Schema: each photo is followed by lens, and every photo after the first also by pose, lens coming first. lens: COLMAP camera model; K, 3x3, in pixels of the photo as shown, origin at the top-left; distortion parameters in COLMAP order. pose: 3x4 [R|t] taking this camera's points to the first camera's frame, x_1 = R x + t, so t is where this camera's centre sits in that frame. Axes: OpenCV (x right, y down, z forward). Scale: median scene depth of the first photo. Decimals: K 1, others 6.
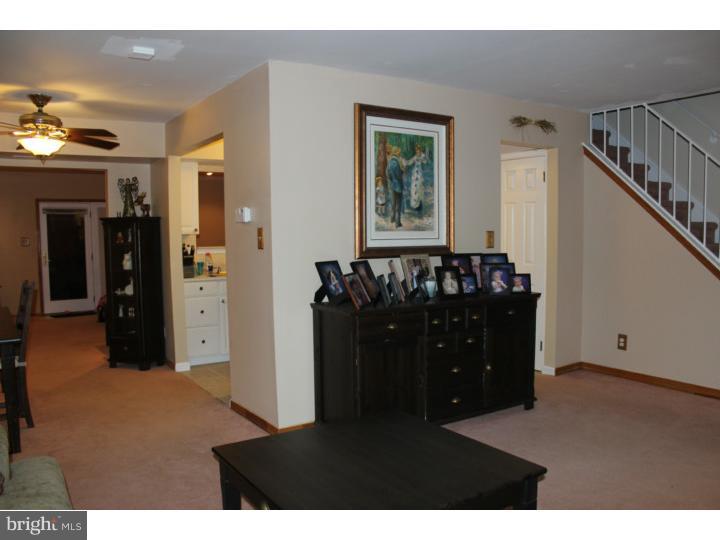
lens RADIAL K [[636.2, 0, 360.0], [0, 636.2, 270.0], [0, 0, 1]] dist [0.011572, 0.019194]
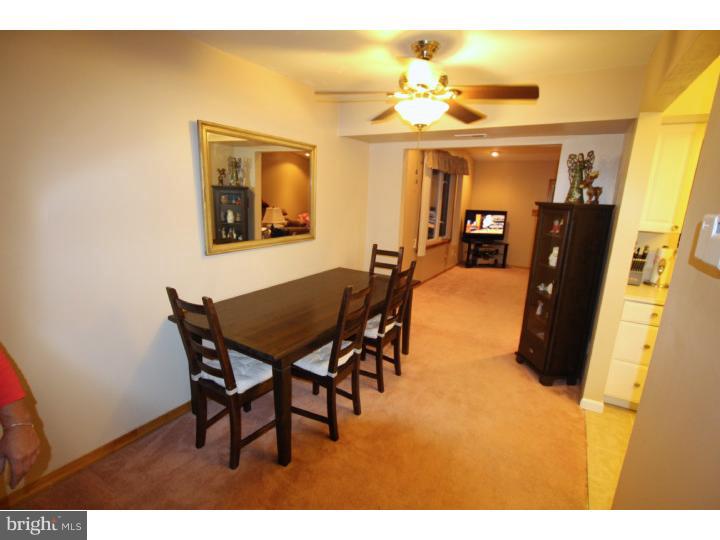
lens RADIAL K [[345.2, 0, 360.0], [0, 345.2, 270.0], [0, 0, 1]] dist [-0.000416, -0.000103]
pose [[0.426094, 0.234477, -0.873764, -0.071933], [-0.106691, 0.972112, 0.208841, -0.062697], [0.898365, 0.004237, 0.439228, 0.562961]]
